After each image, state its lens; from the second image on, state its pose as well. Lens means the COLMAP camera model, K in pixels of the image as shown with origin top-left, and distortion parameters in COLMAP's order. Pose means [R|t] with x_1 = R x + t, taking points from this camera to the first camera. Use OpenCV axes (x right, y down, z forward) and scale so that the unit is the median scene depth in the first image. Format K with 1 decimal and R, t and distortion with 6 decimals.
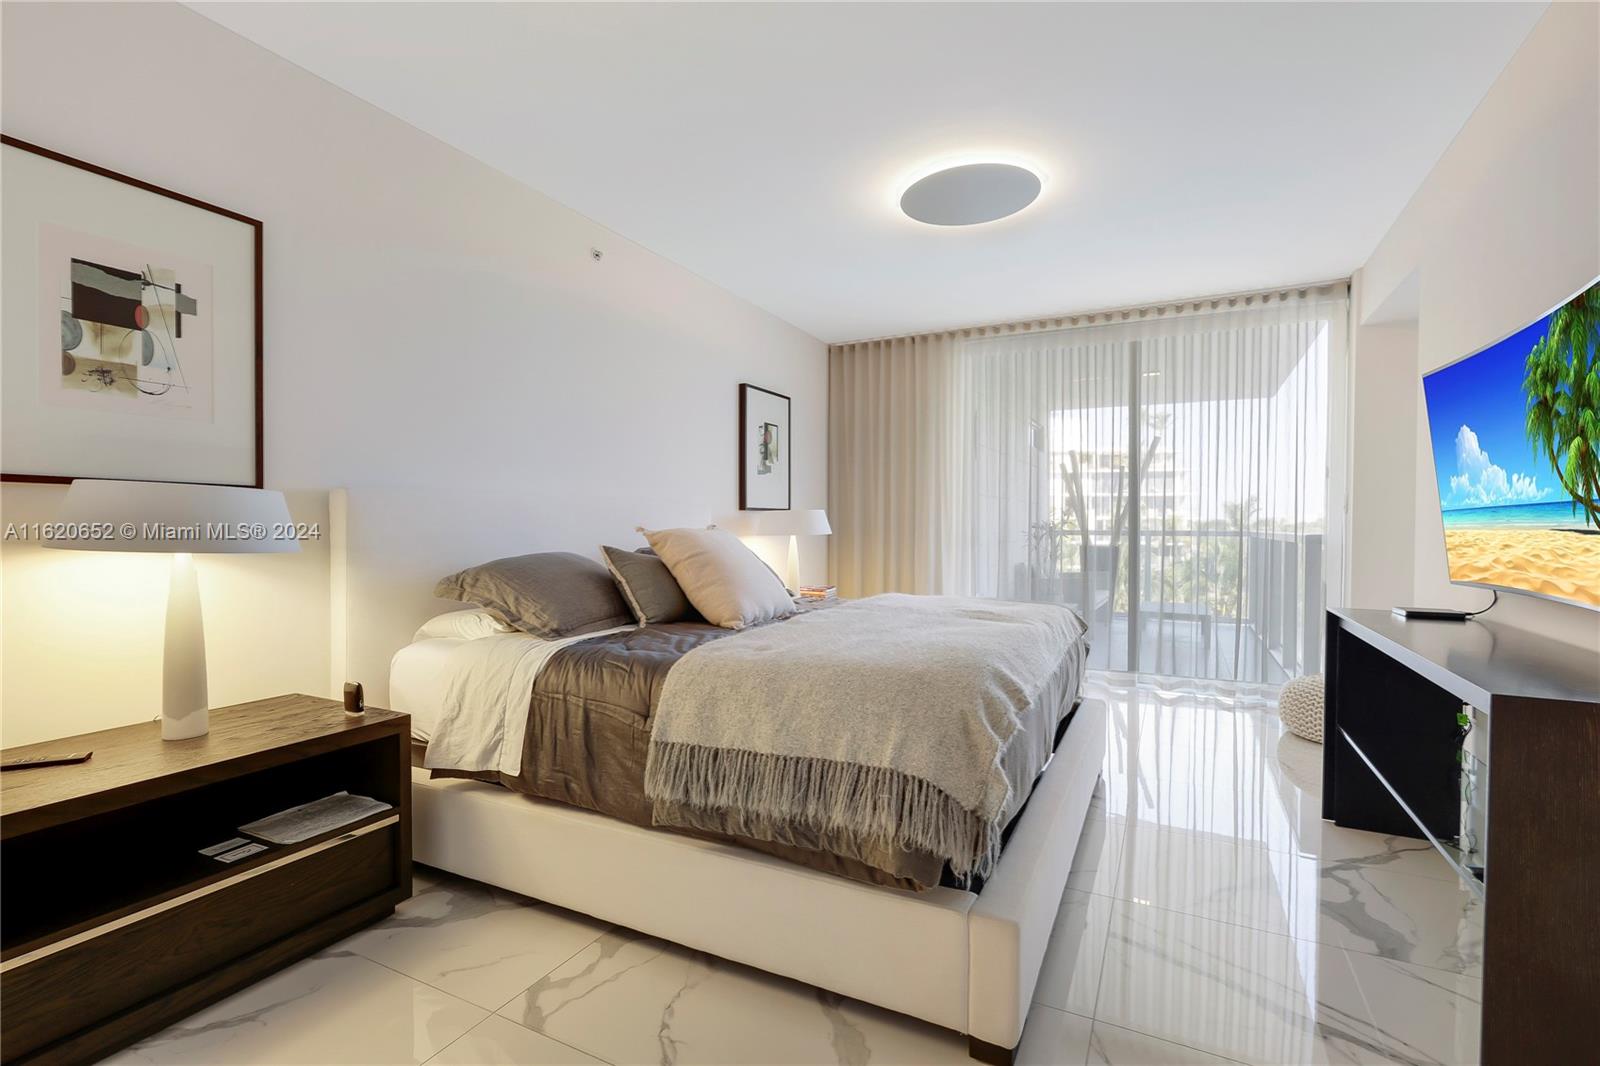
lens RADIAL K [[732.4, 0, 810.8], [0, 732.4, 530.4], [0, 0, 1]] dist [0.024944, -0.011122]
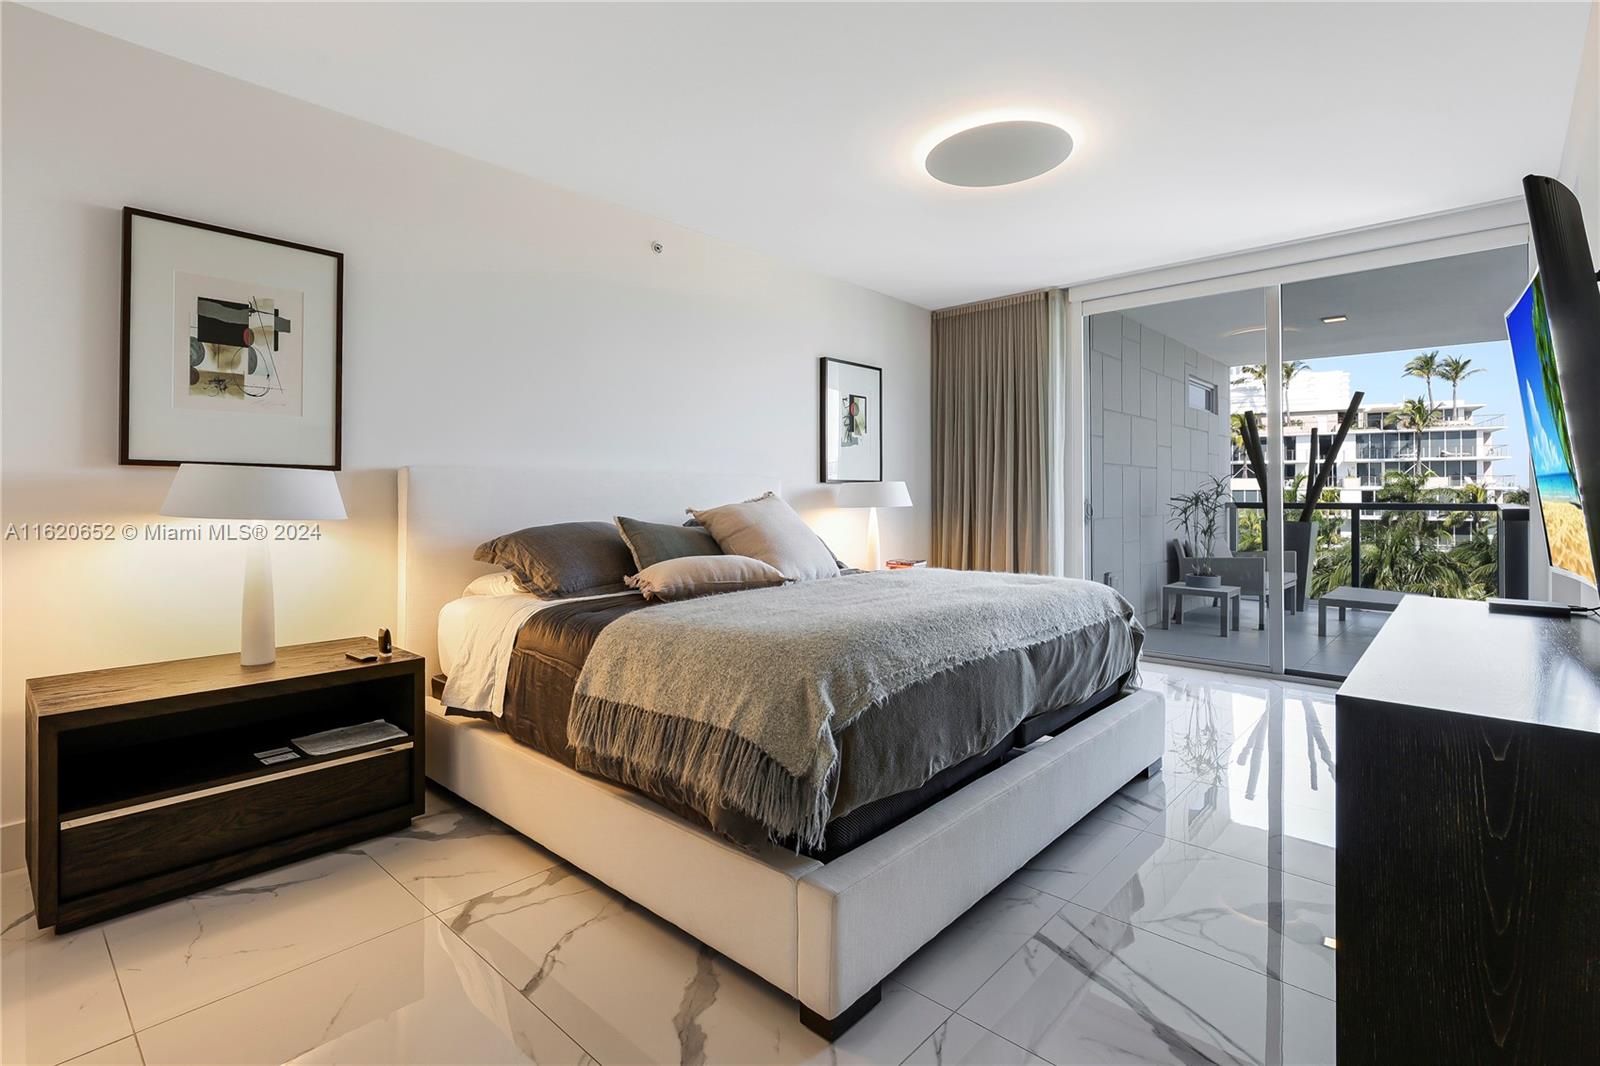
lens RADIAL K [[748.4, 0, 804.9], [0, 748.4, 489.0], [0, 0, 1]] dist [-0.001910, 0.000337]
pose [[0.963072, -0.006393, -0.269169, 0.370020], [0.000904, 0.999789, -0.020511, 0.005192], [0.269243, 0.019510, 0.962875, 0.010014]]
